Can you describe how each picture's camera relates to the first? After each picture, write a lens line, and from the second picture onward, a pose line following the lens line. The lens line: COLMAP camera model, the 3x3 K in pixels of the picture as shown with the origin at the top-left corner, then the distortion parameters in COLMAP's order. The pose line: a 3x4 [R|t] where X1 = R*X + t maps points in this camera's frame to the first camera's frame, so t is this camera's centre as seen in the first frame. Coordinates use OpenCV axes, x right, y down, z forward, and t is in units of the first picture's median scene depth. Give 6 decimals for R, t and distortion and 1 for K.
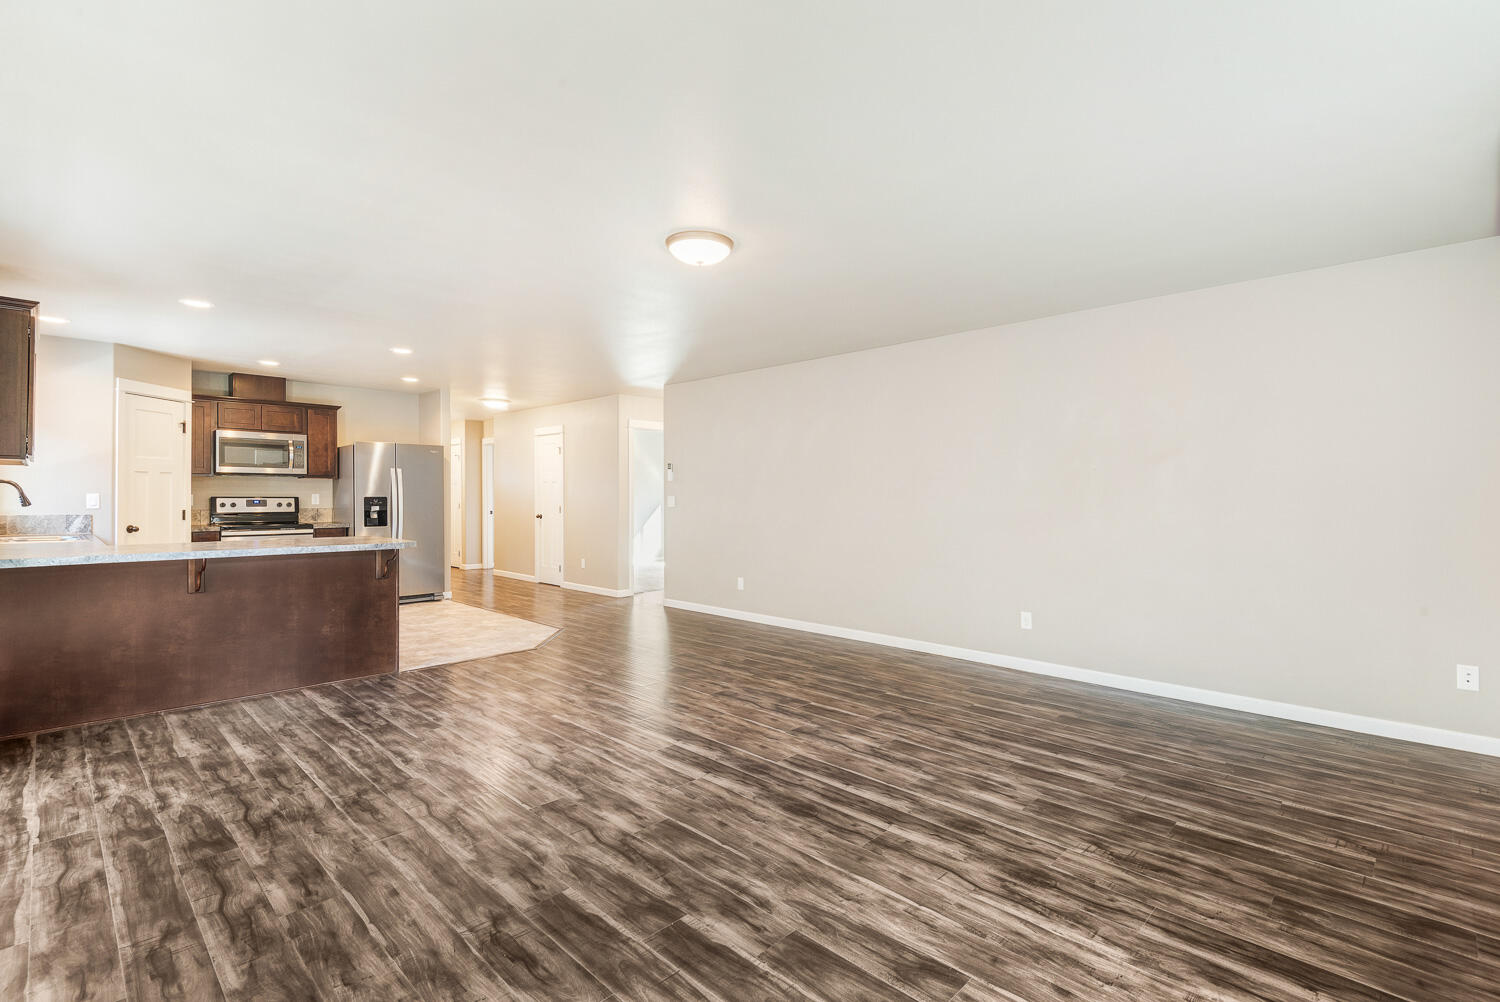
lens RADIAL K [[677.6, 0, 751.2], [0, 677.6, 509.1], [0, 0, 1]] dist [-0.001141, -0.000467]
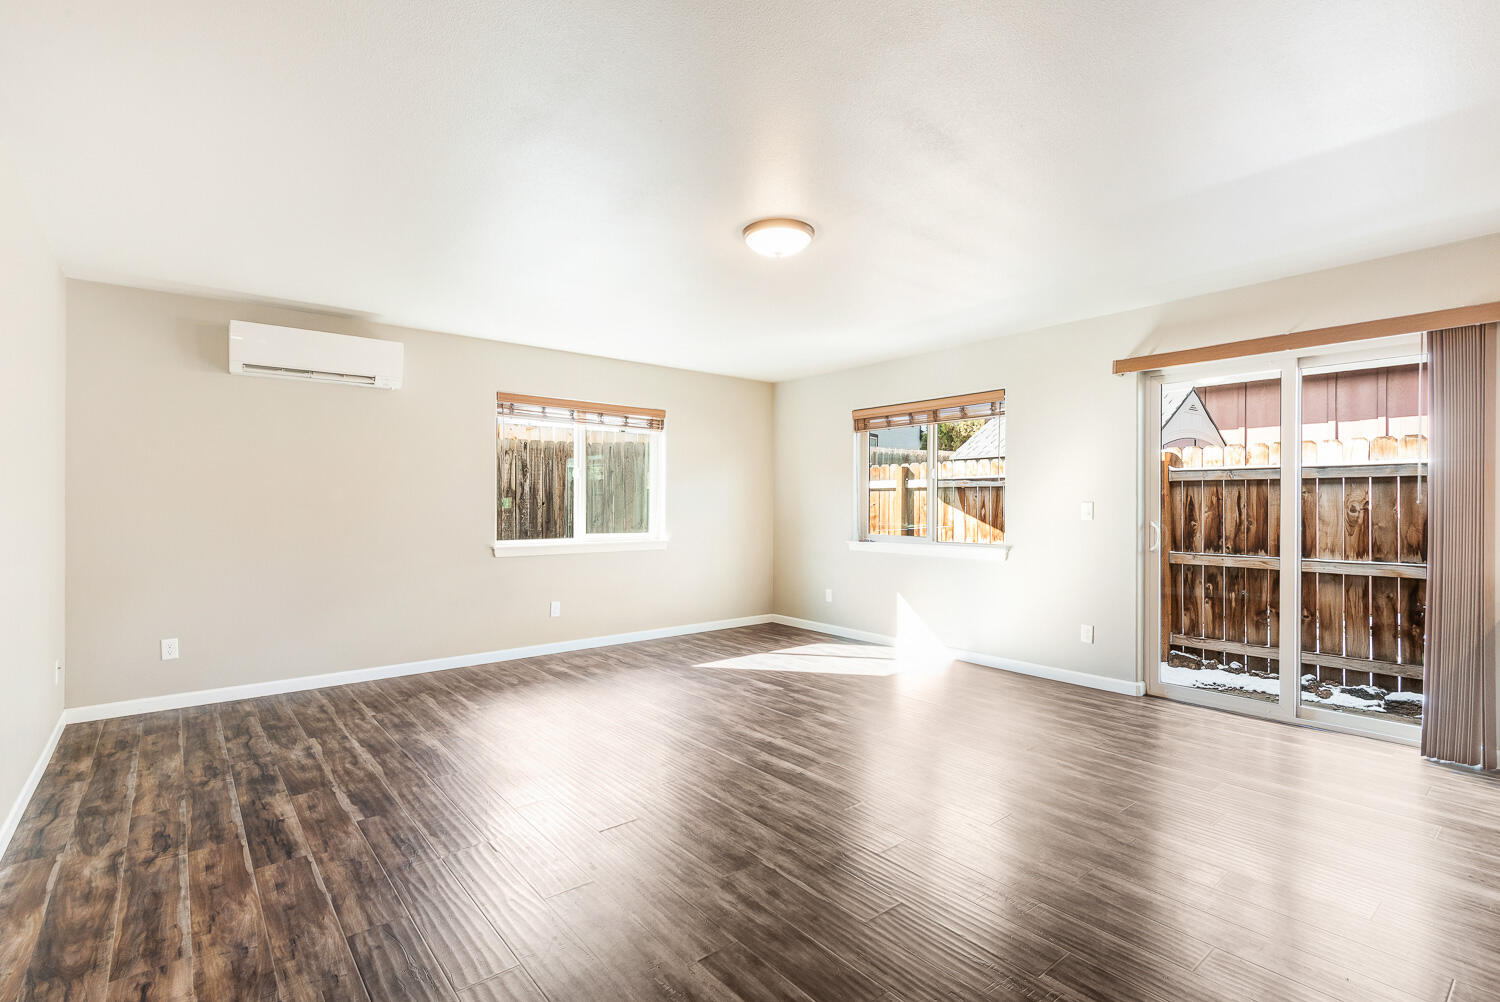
lens RADIAL K [[686.2, 0, 747.4], [0, 686.2, 505.7], [0, 0, 1]] dist [0.026724, -0.000431]
pose [[-0.993697, -0.001223, 0.112097, -0.116507], [0.001246, 0.999758, 0.021946, -0.029222], [-0.112096, 0.021948, -0.993455, 1.601576]]
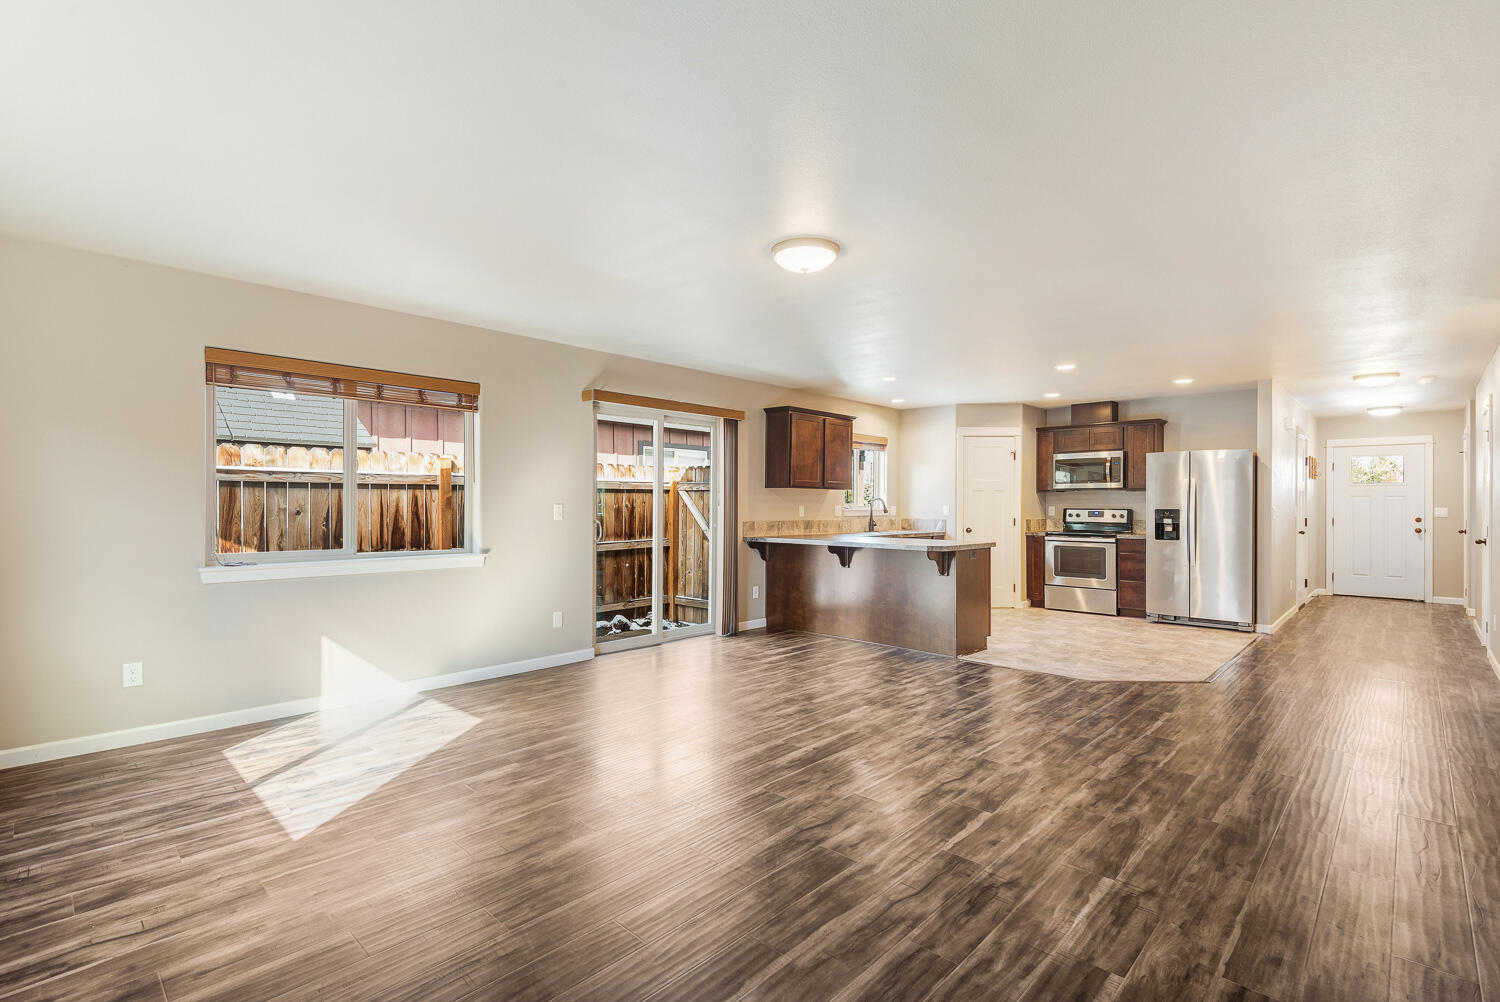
lens RADIAL K [[692.0, 0, 742.3], [0, 692.0, 502.3], [0, 0, 1]] dist [0.001637, -0.000225]
pose [[-0.002723, -0.007282, -0.999970, 0.772096], [-0.024314, 0.999678, -0.007214, -0.010955], [0.999701, 0.024293, -0.002899, 0.743702]]
